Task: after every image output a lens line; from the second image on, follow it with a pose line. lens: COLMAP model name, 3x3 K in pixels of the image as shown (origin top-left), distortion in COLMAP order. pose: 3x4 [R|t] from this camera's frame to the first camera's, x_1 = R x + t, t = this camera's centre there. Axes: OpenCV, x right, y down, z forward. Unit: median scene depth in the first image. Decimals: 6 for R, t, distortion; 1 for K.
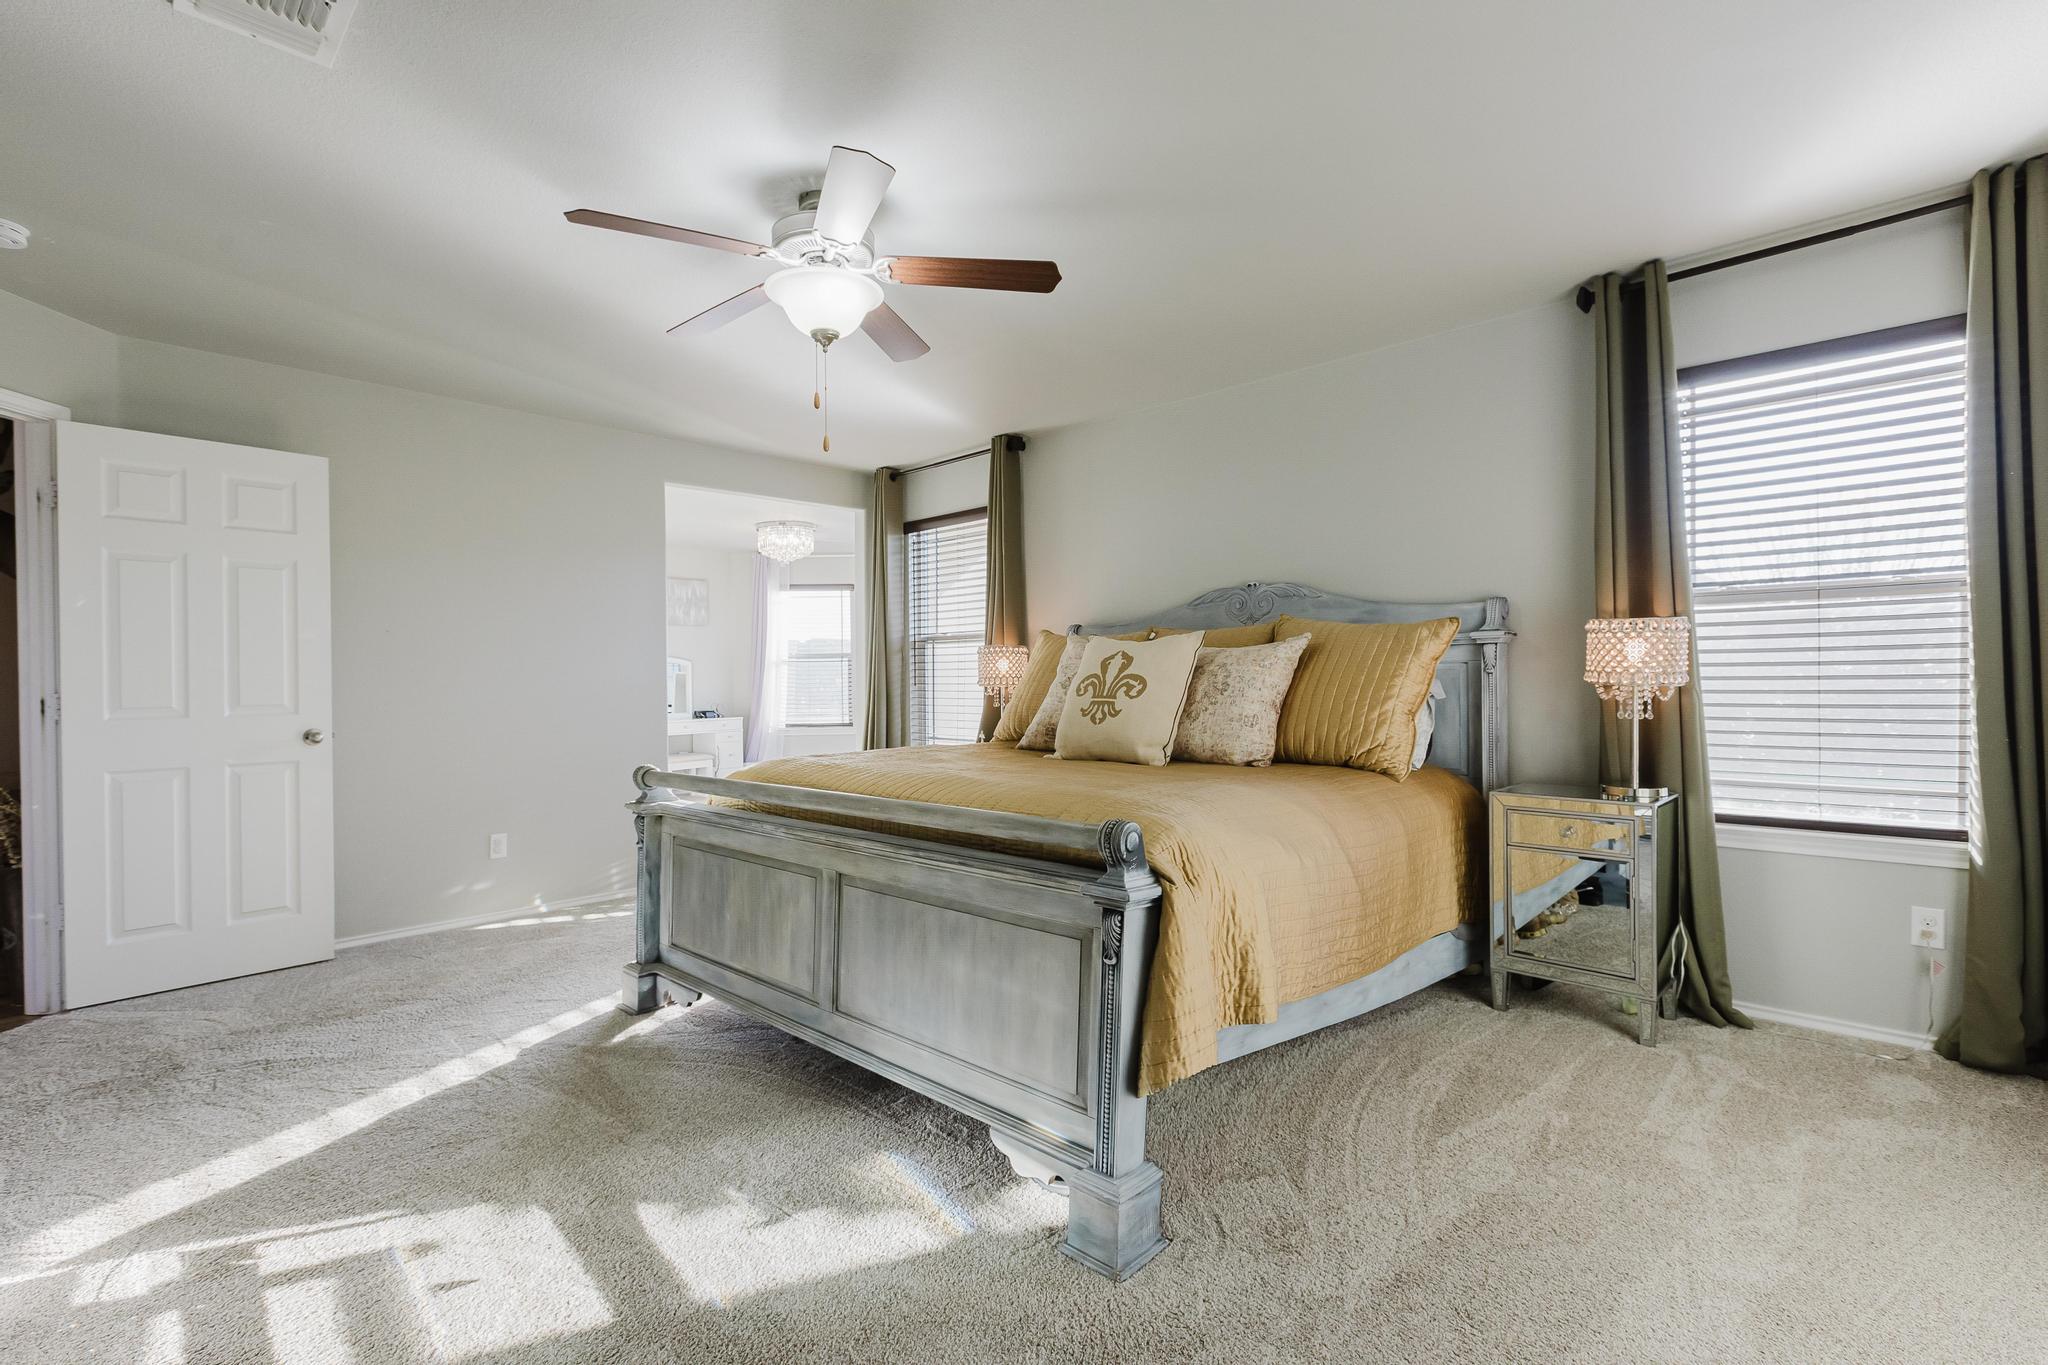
lens RADIAL K [[924.3, 0, 1025.5], [0, 924.3, 686.9], [0, 0, 1]] dist [0.000661, -0.002624]
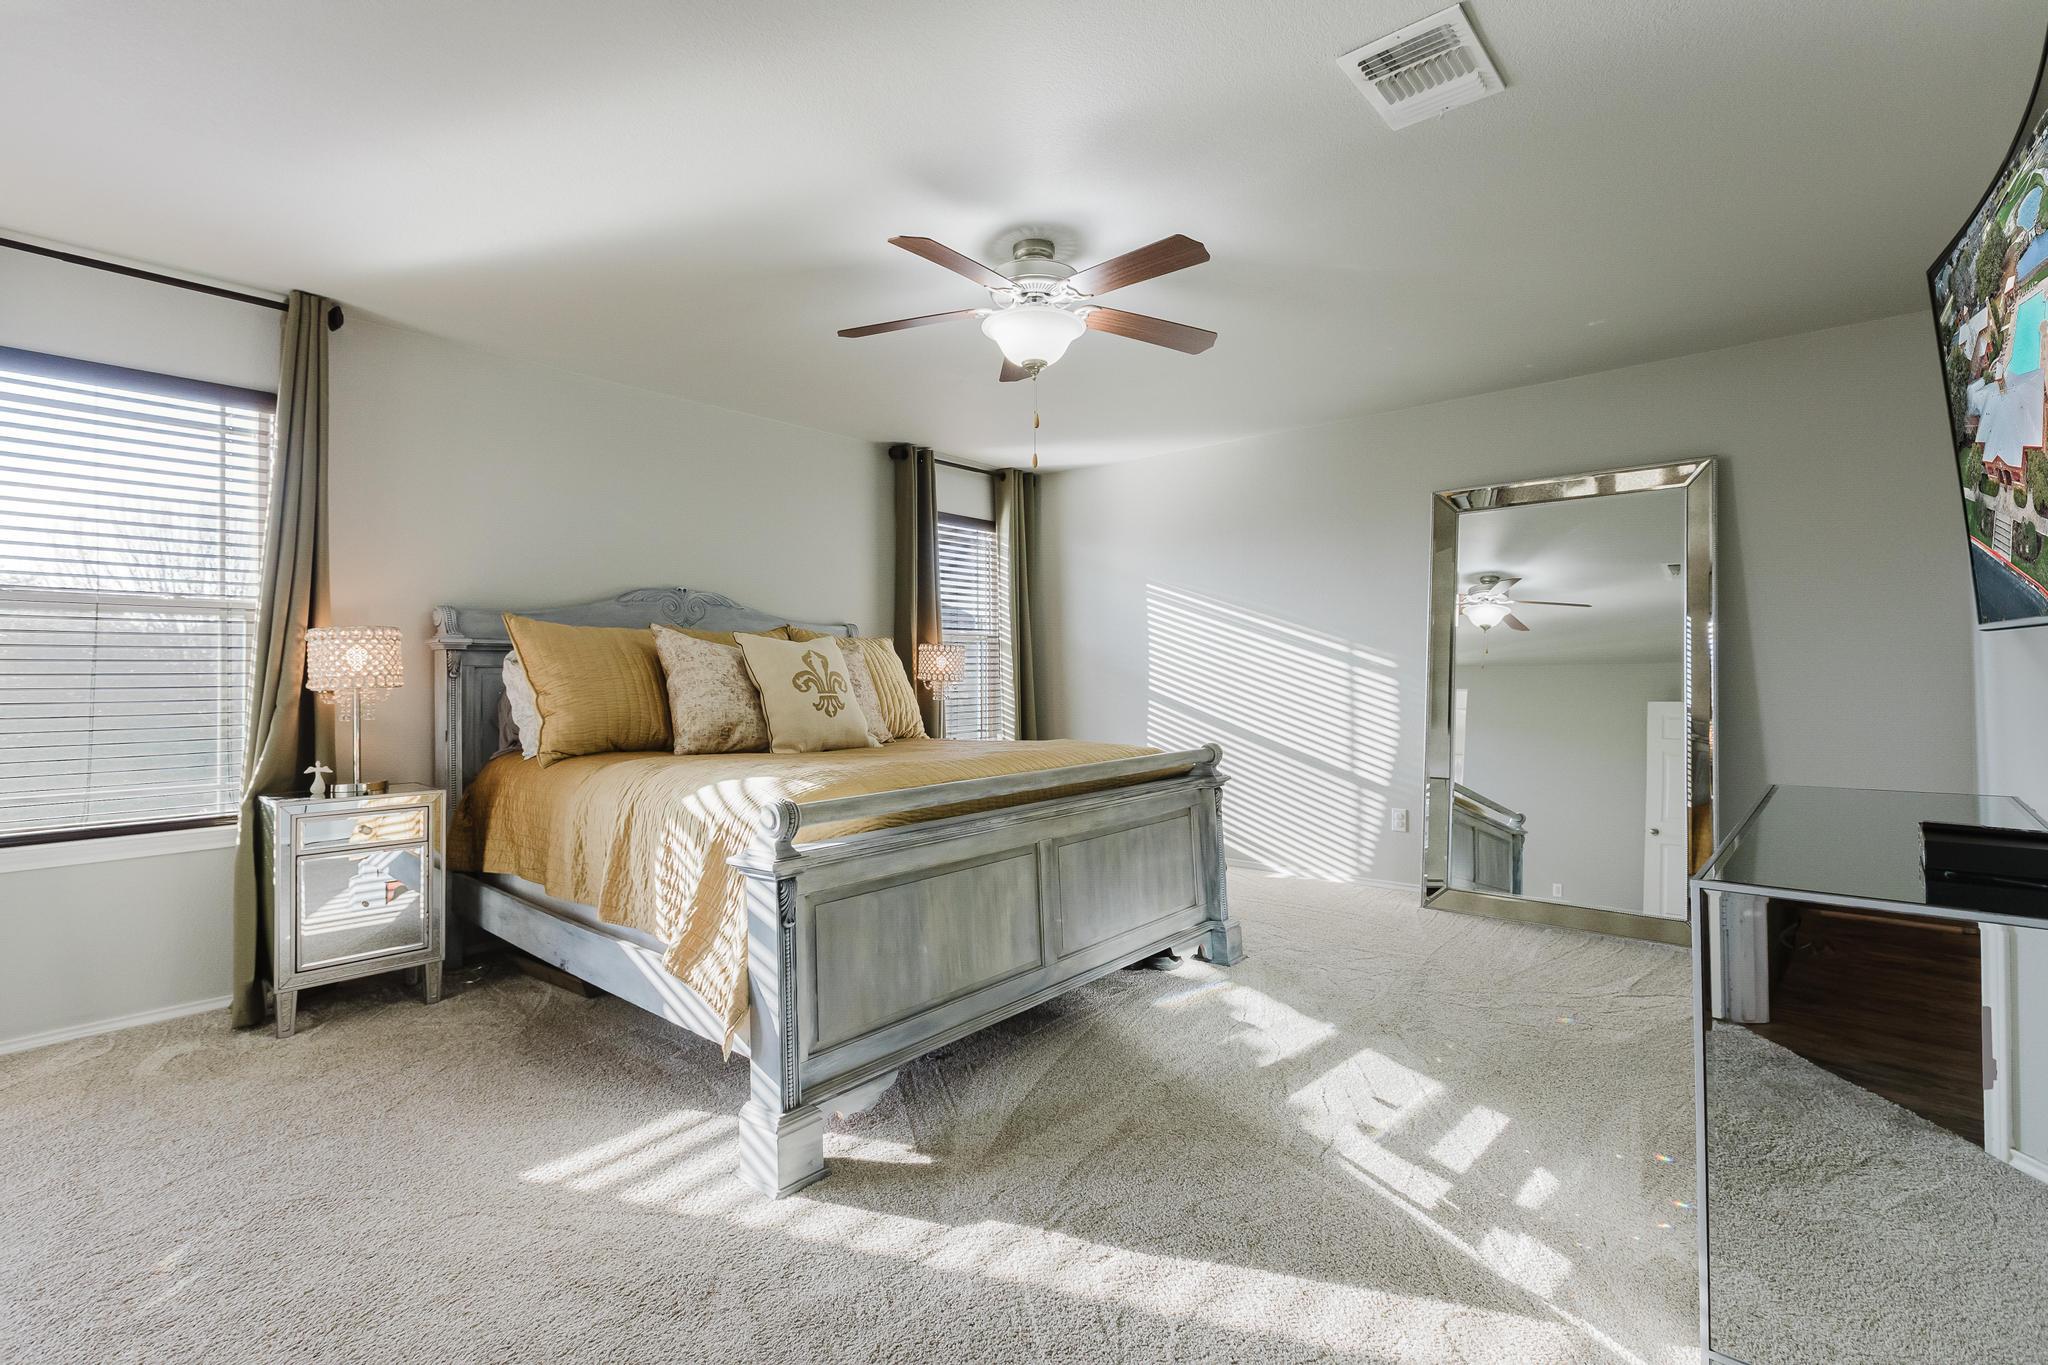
lens RADIAL K [[924.3, 0, 1023.2], [0, 924.3, 670.2], [0, 0, 1]] dist [0.000661, -0.002624]
pose [[-0.051877, 0.017511, 0.998500, -1.327149], [0.014784, 0.999750, -0.016765, 0.009186], [-0.998544, 0.013893, -0.052123, 1.073692]]
